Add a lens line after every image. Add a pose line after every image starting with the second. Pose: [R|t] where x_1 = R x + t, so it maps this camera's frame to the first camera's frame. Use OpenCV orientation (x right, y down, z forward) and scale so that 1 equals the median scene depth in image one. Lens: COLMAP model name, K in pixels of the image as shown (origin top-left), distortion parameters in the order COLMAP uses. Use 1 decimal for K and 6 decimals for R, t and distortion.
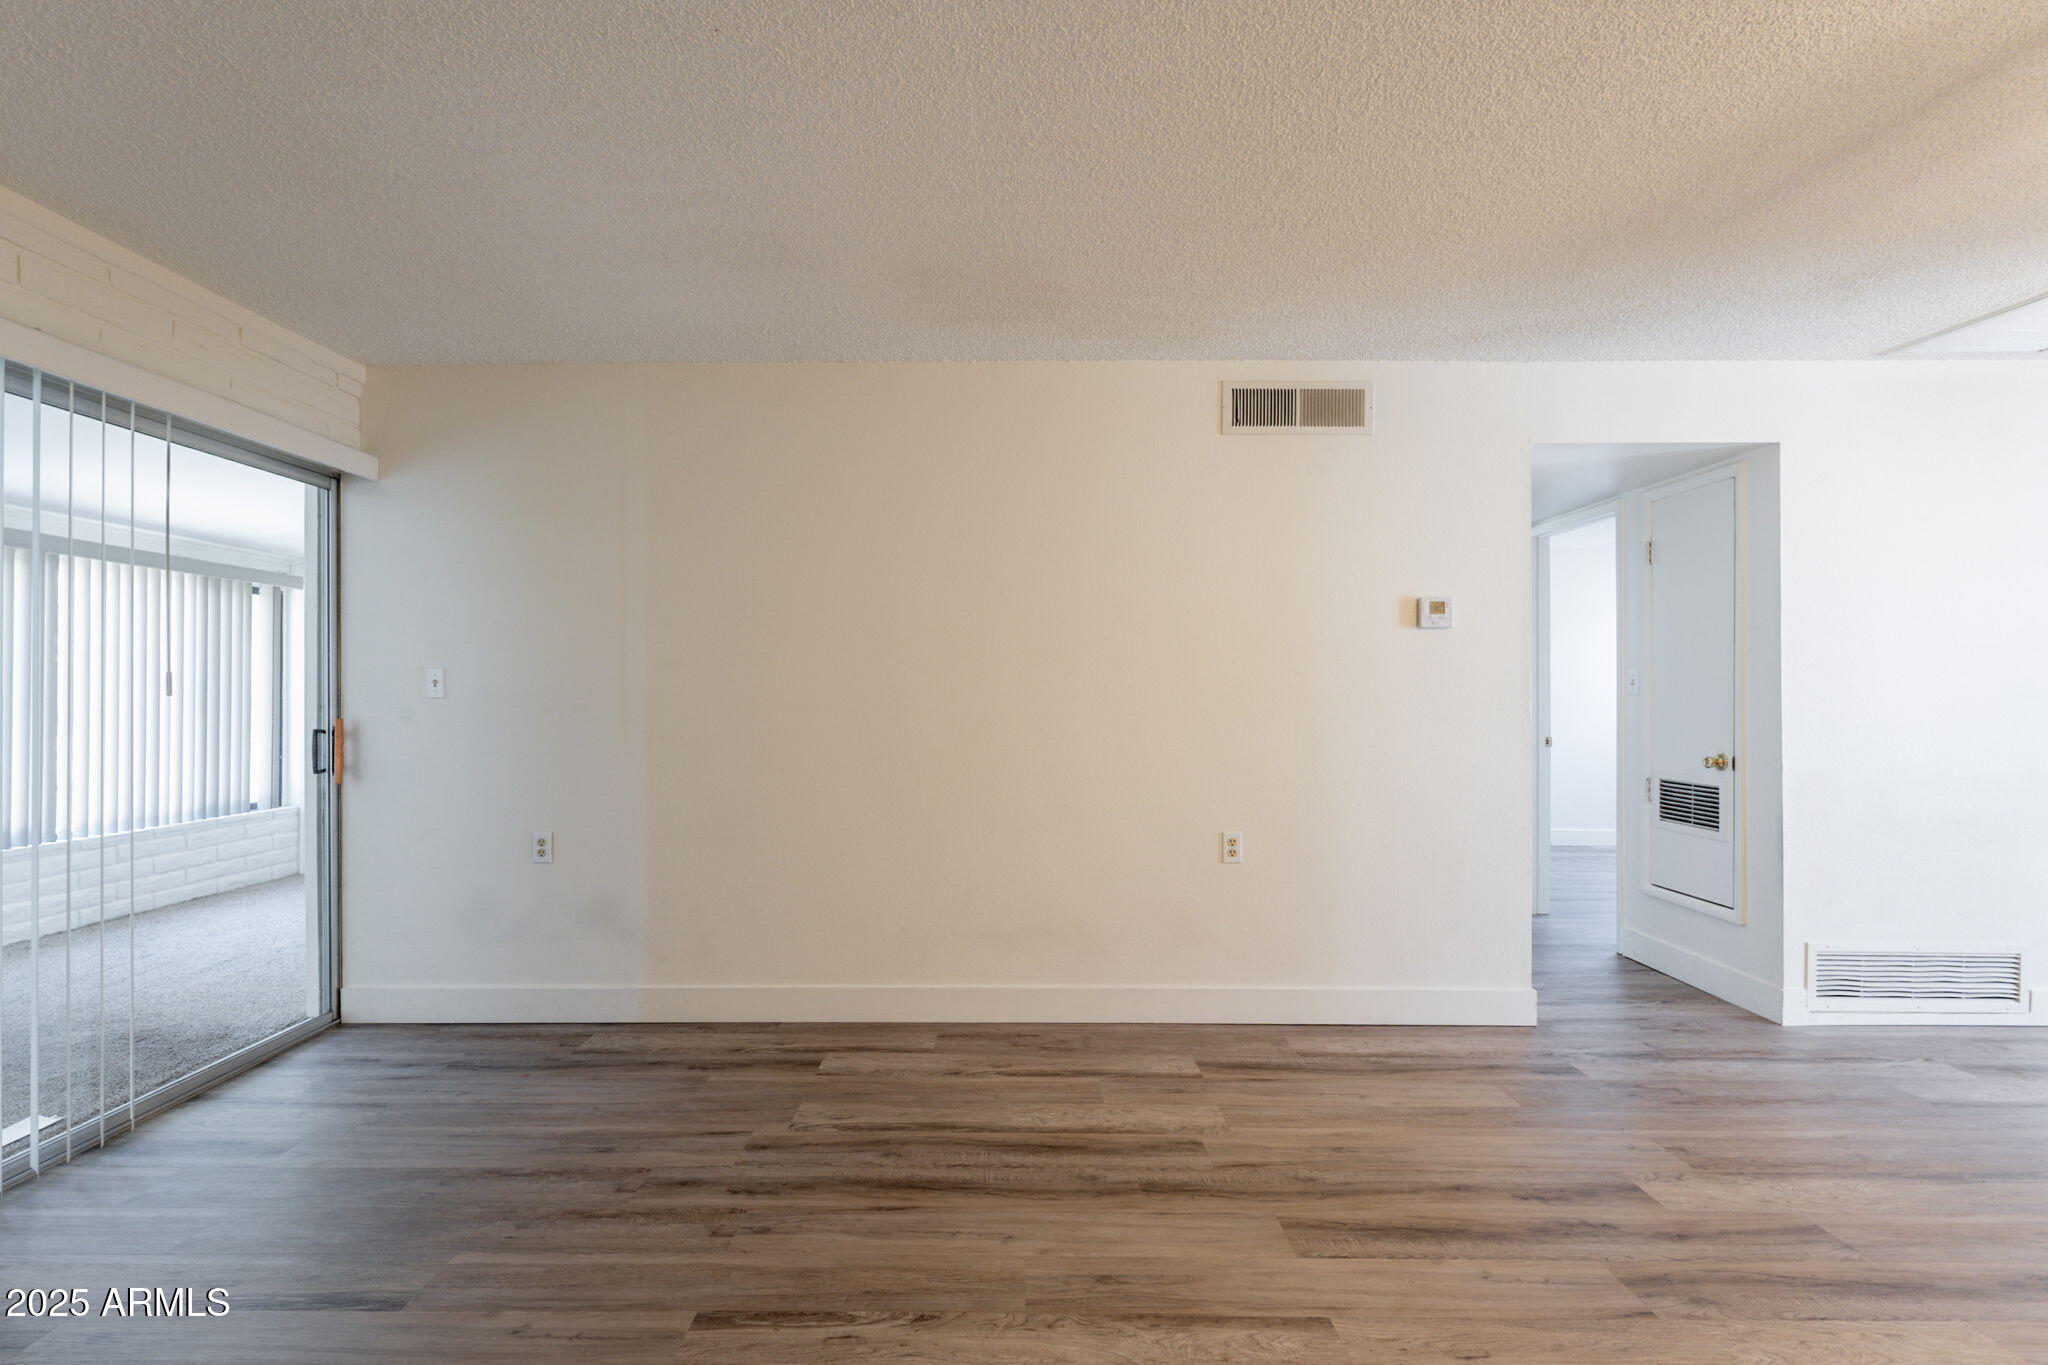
lens RADIAL K [[892.9, 0, 1001.8], [0, 892.9, 693.8], [0, 0, 1]] dist [-0.002481, 0.000250]
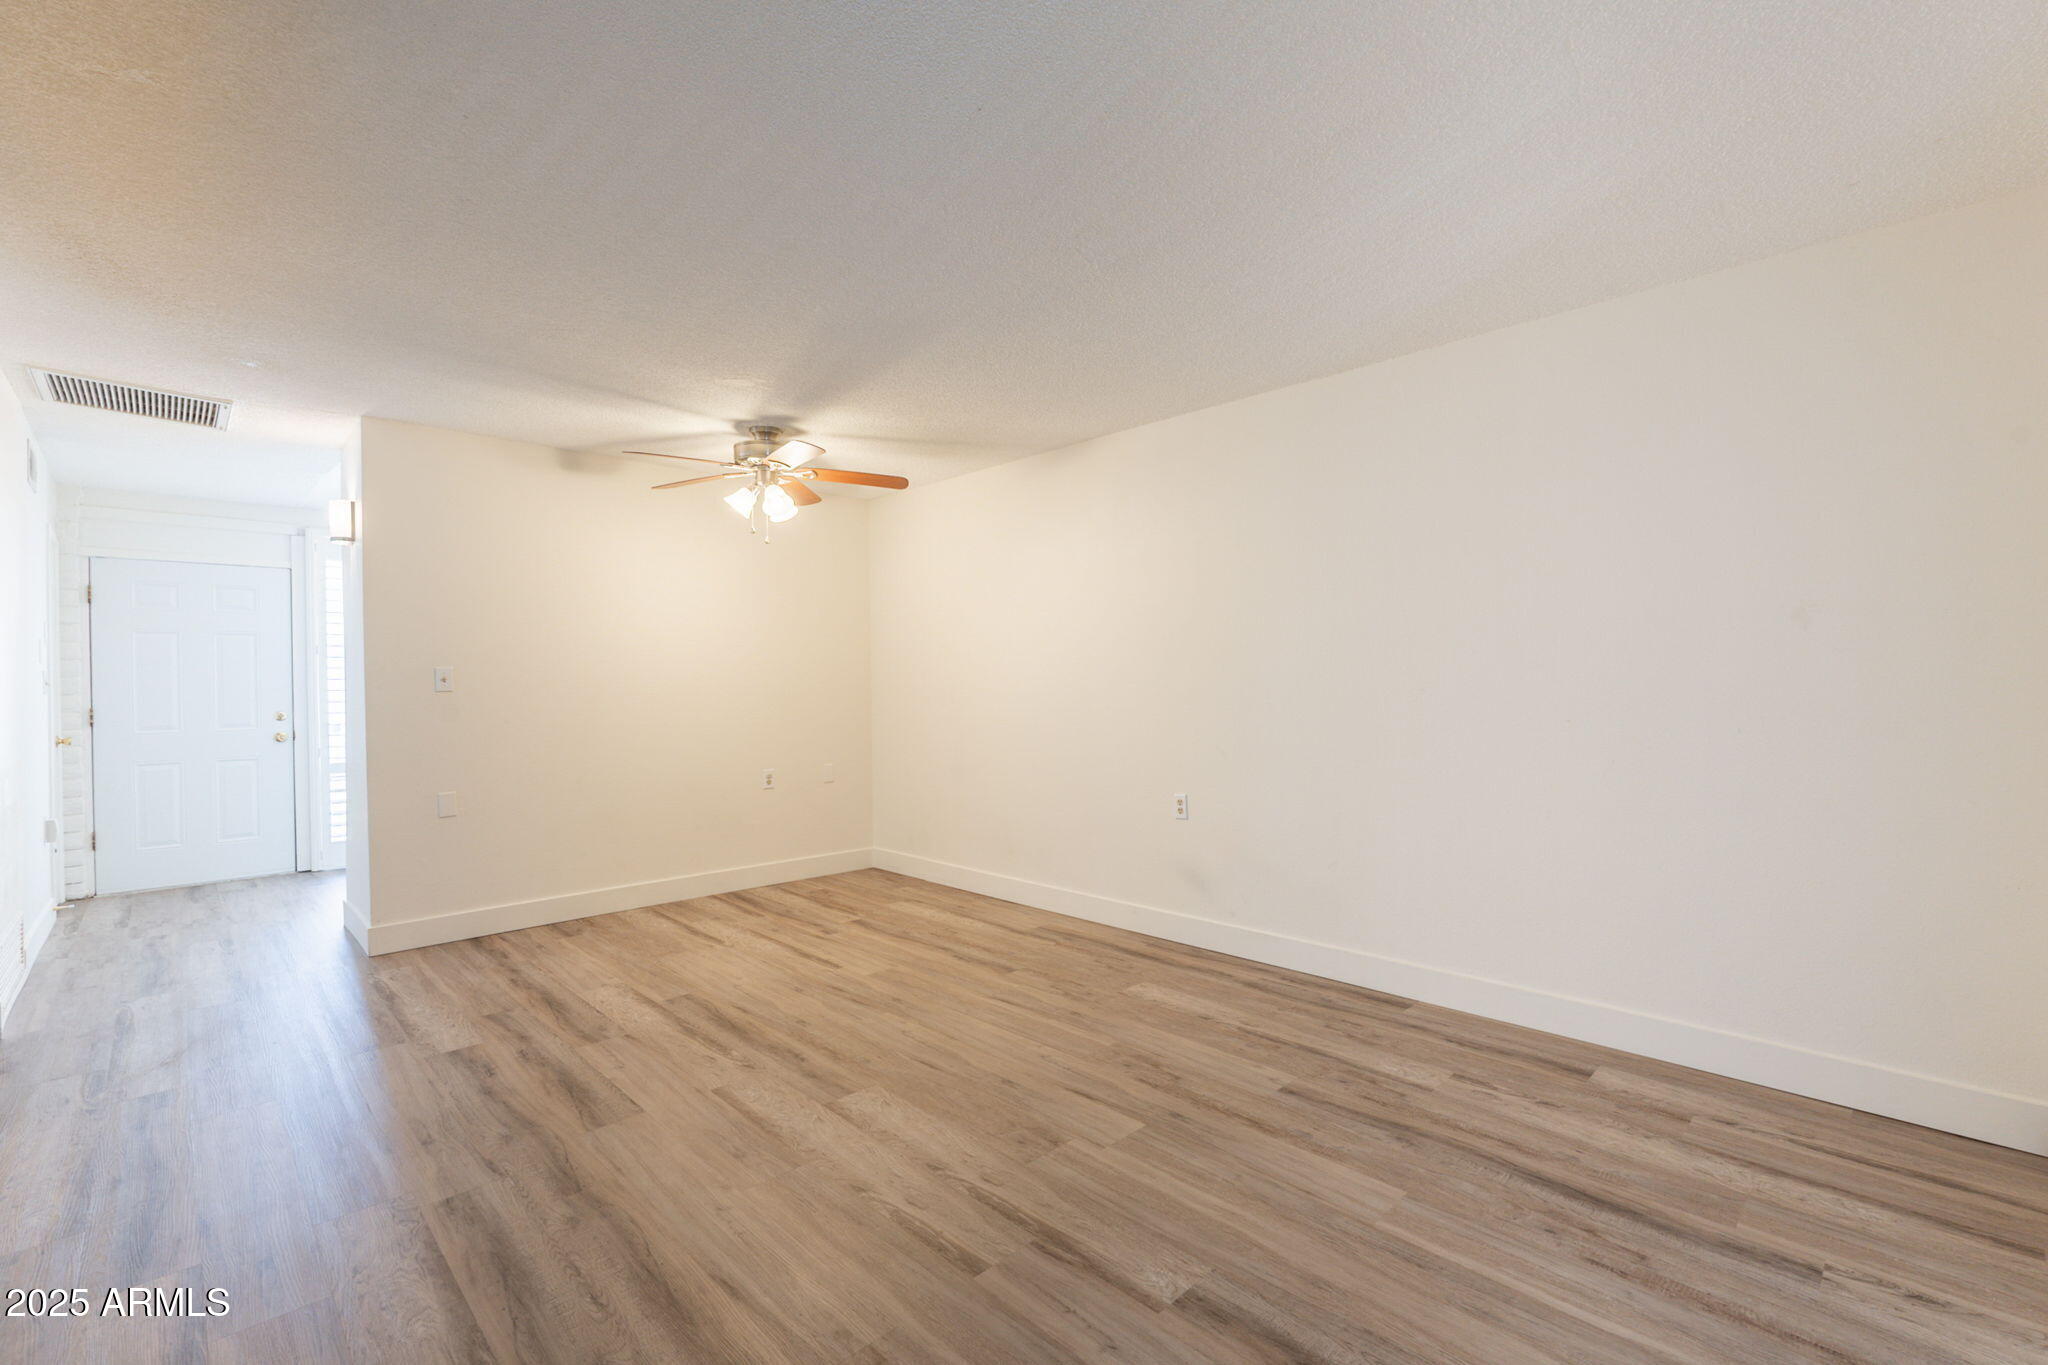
lens RADIAL K [[892.9, 0, 1070.8], [0, 892.9, 689.7], [0, 0, 1]] dist [-0.002481, 0.000250]
pose [[-0.720734, 0.002397, 0.693208, -0.692382], [0.009436, 0.999935, 0.006352, 0.003647], [-0.693147, 0.011119, -0.720710, 1.006865]]
